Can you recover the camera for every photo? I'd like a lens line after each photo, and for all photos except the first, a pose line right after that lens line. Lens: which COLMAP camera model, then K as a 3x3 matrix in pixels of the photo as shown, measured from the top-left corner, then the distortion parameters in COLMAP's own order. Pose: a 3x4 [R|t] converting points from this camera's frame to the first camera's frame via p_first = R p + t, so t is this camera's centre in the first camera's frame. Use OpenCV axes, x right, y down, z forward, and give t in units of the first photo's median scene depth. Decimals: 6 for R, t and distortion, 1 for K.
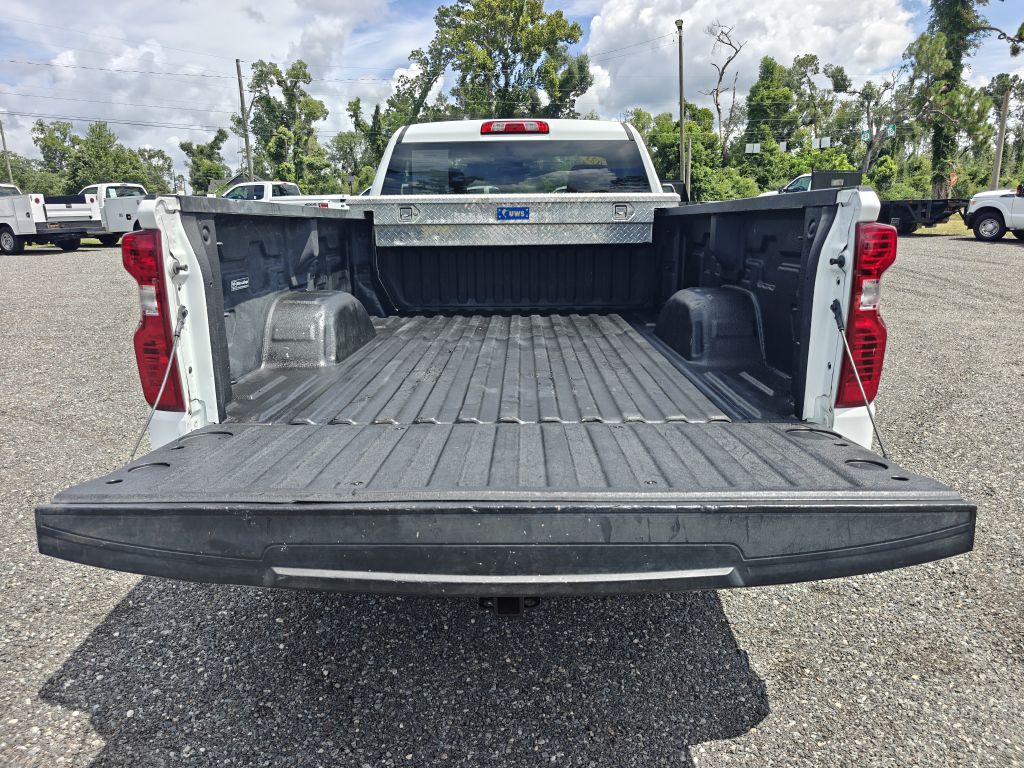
lens RADIAL K [[701.7, 0, 507.6], [0, 701.7, 390.8], [0, 0, 1]] dist [0.062292, -0.069854]
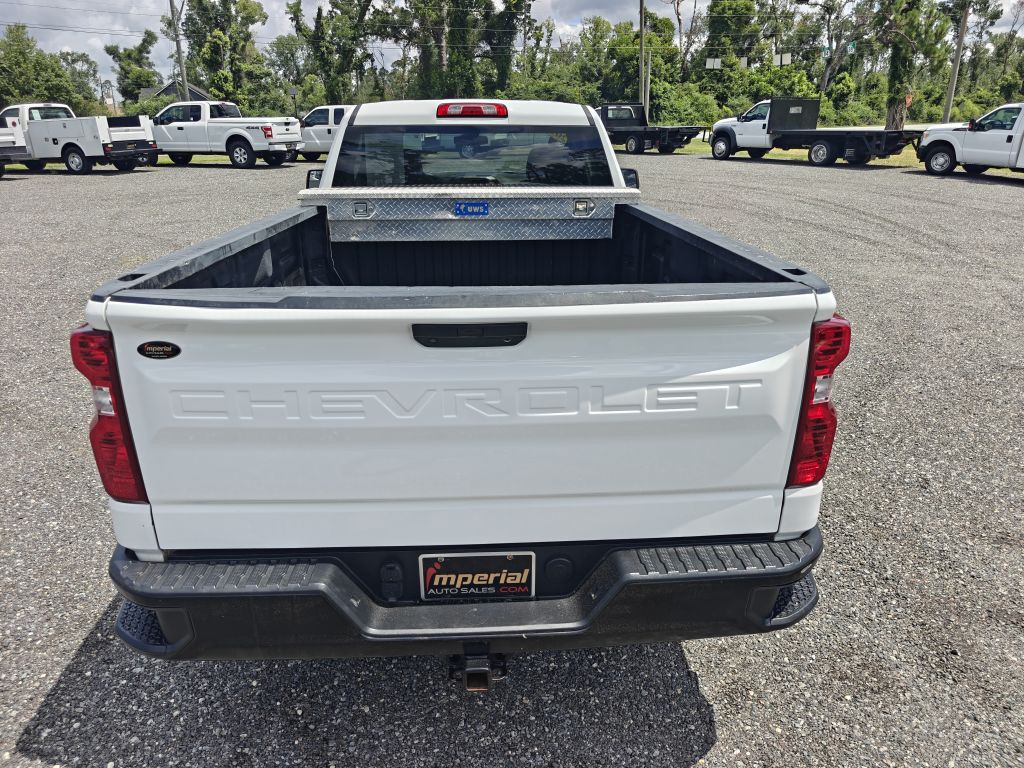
lens RADIAL K [[701.7, 0, 507.6], [0, 701.7, 390.8], [0, 0, 1]] dist [0.062292, -0.069854]
pose [[0.998073, -0.013086, 0.060660, -0.004161], [0.006133, 0.993529, 0.113411, -0.085988], [-0.061751, -0.112820, 0.991695, 0.000456]]
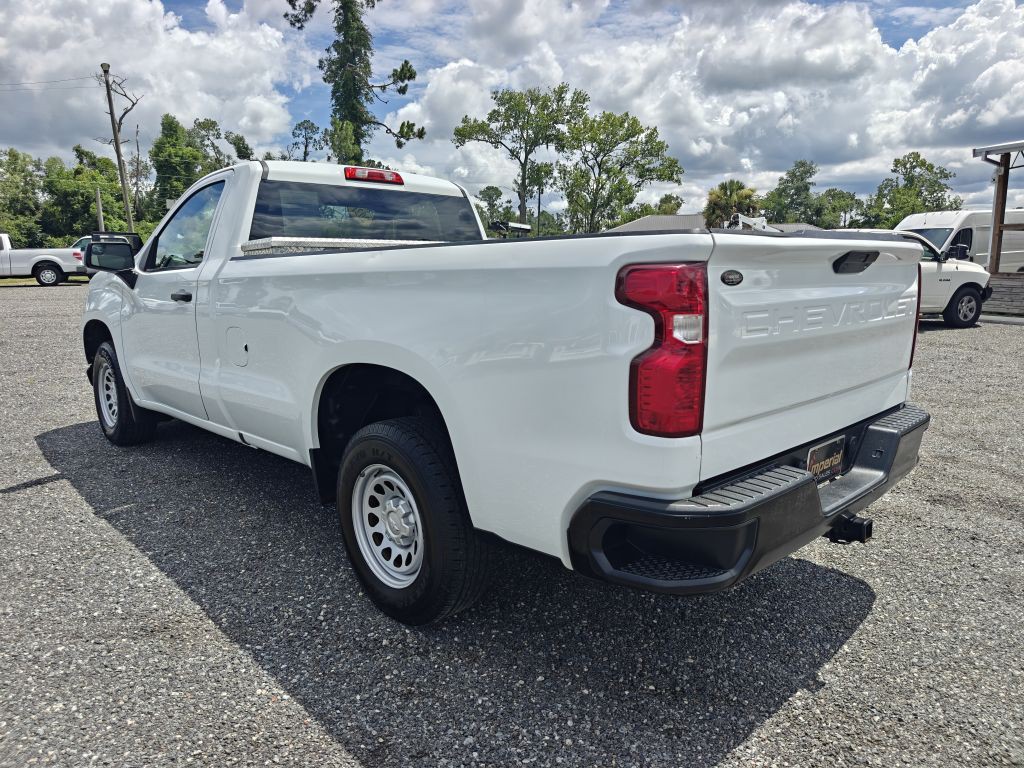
lens RADIAL K [[701.7, 0, 507.6], [0, 701.7, 390.8], [0, 0, 1]] dist [0.062292, -0.069854]
pose [[0.703662, -0.112103, 0.701635, -0.499455], [0.166295, 0.986033, -0.009234, -0.025708], [-0.690800, 0.123176, 0.712476, 0.159933]]
